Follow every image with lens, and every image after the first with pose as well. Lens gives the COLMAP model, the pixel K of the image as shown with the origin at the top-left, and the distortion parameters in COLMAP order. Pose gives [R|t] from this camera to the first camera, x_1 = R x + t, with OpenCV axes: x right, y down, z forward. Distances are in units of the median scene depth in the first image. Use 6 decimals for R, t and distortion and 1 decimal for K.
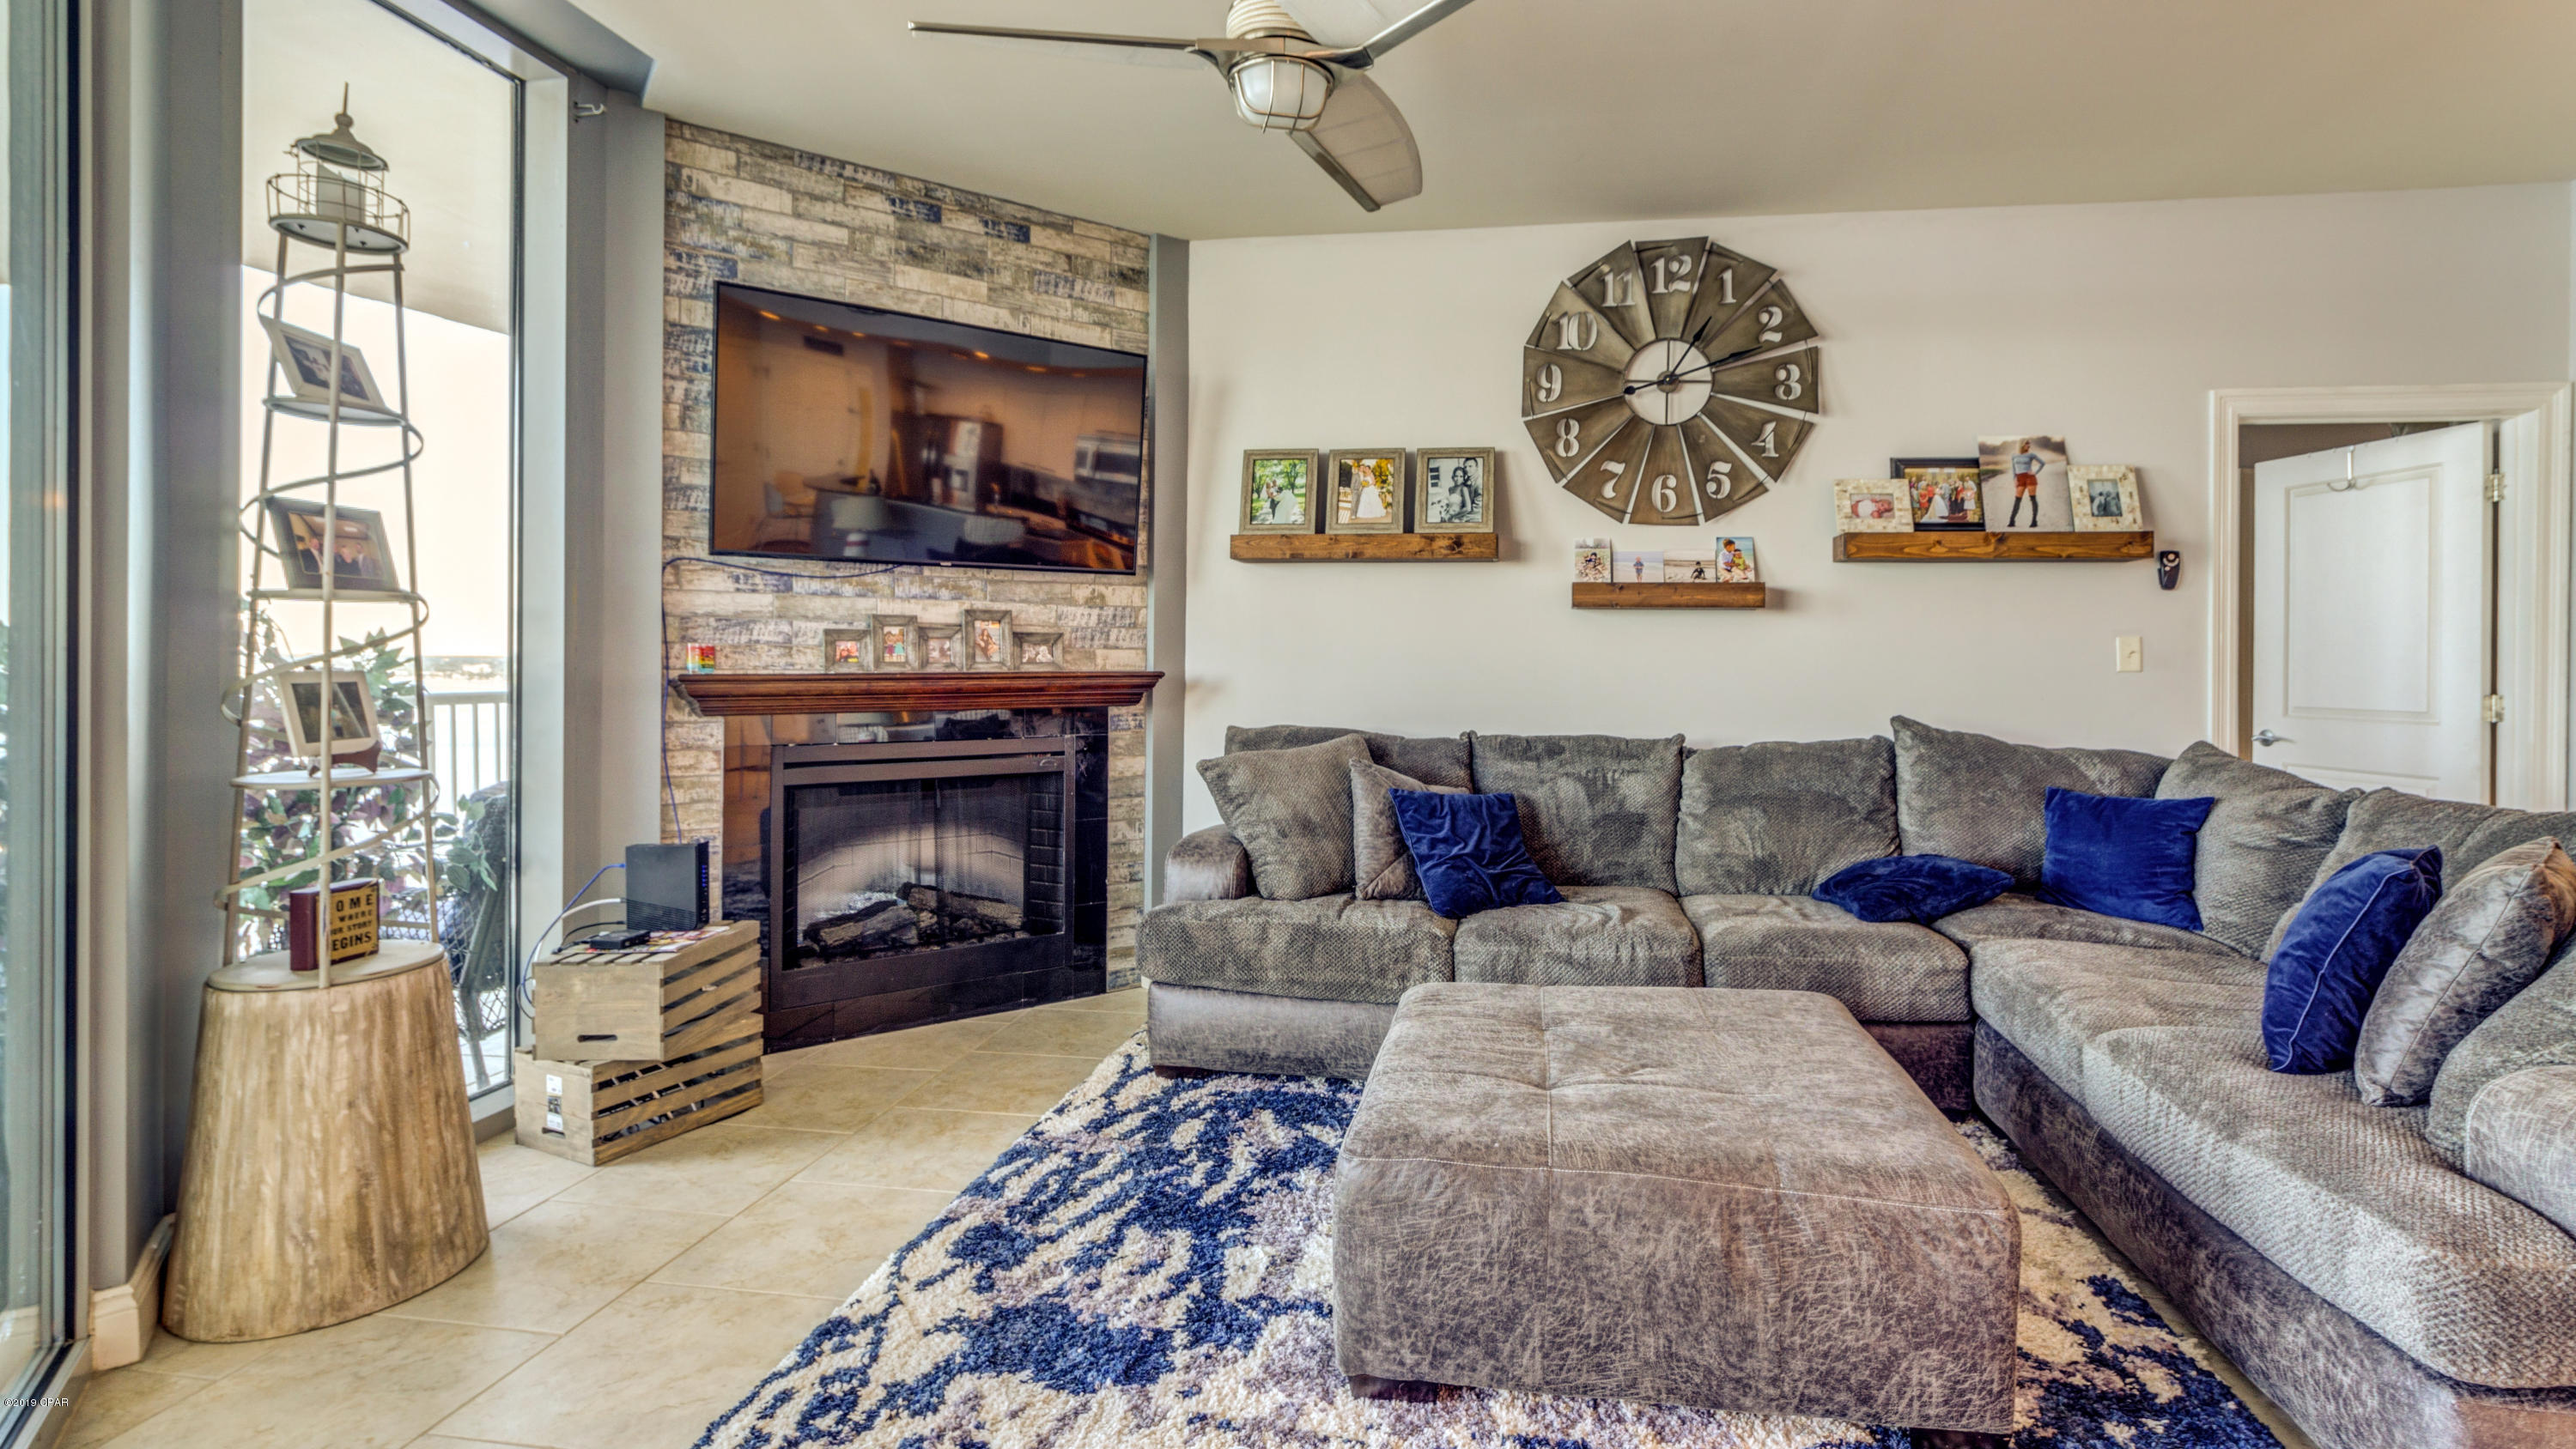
lens RADIAL K [[1144.6, 0, 1382.7], [0, 1144.6, 655.5], [0, 0, 1]] dist [0.000625, -0.000026]
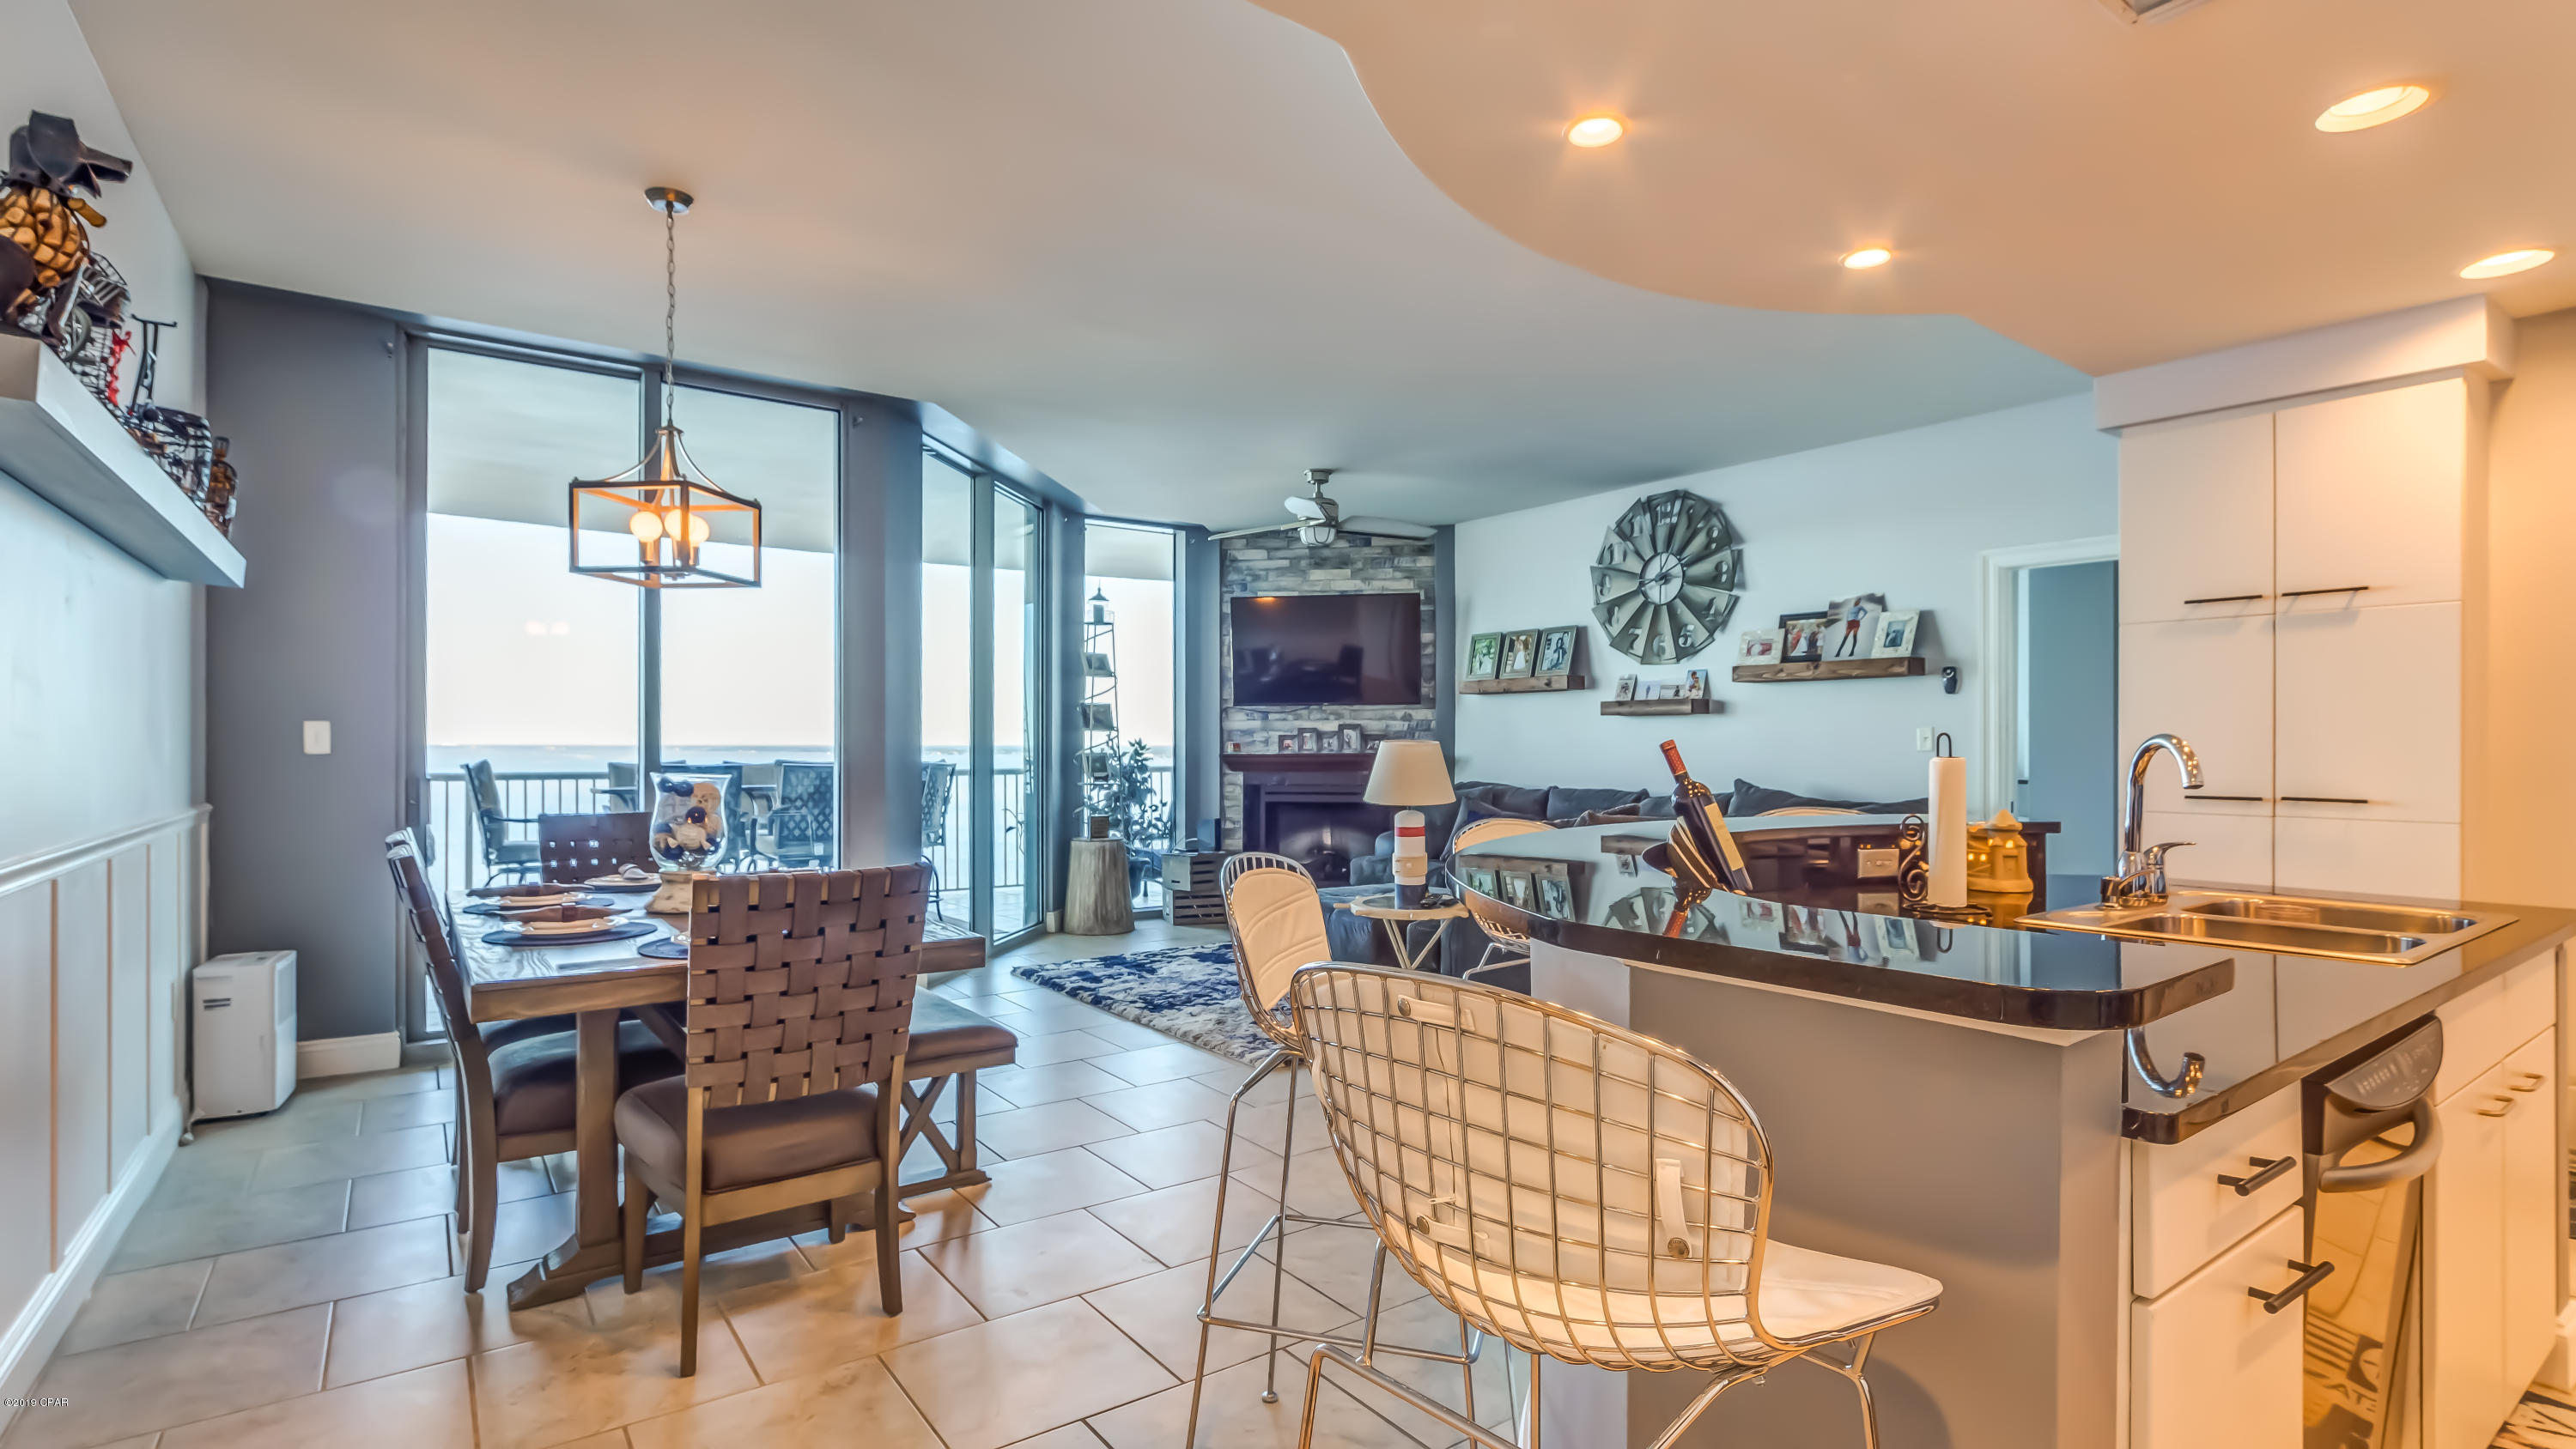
lens RADIAL K [[1177.6, 0, 1308.5], [0, 1177.6, 722.3], [0, 0, 1]] dist [-0.001247, -0.000230]
pose [[0.715206, -0.022041, -0.698566, 1.095381], [0.005422, 0.999647, -0.025990, 0.012164], [0.698893, 0.014801, 0.715074, -0.593758]]
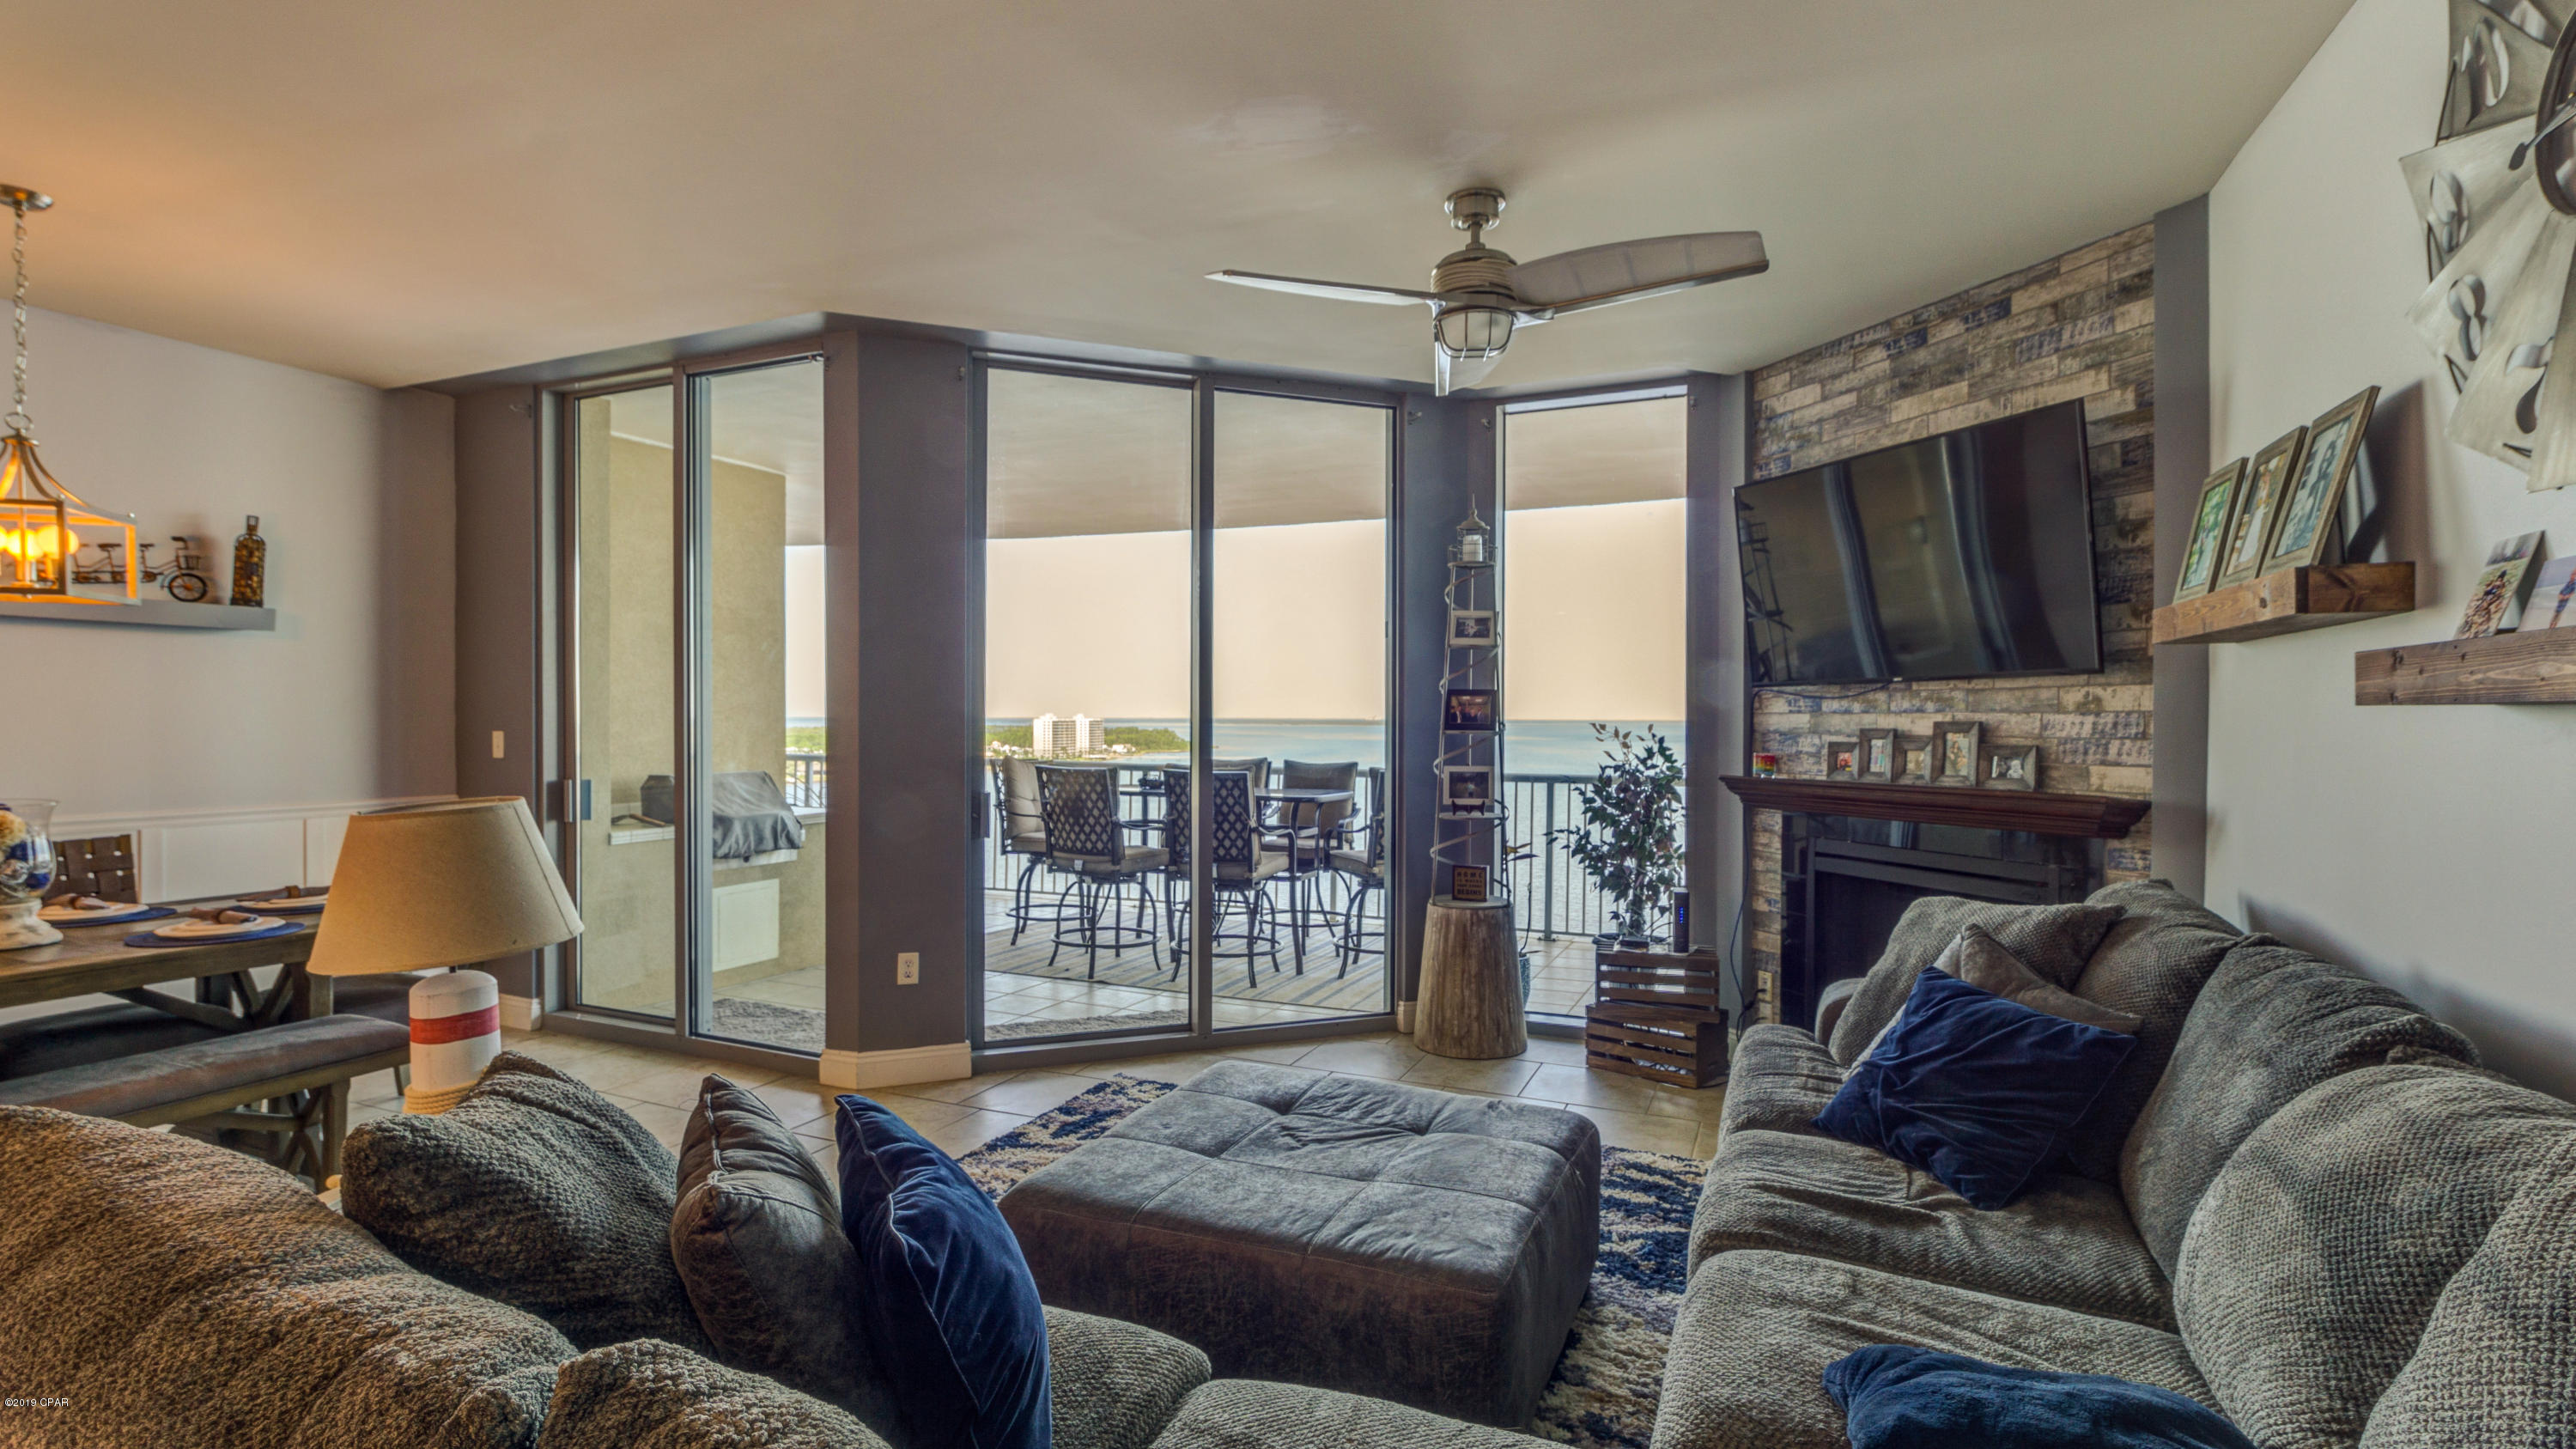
lens RADIAL K [[1178.0, 0, 1308.5], [0, 1178.0, 722.3], [0, 0, 1]] dist [-0.001247, -0.000230]
pose [[-0.255769, -0.007292, -0.966710, 0.739039], [-0.004291, 0.999970, -0.006407, -0.029868], [0.966728, 0.002509, -0.255792, 0.710648]]
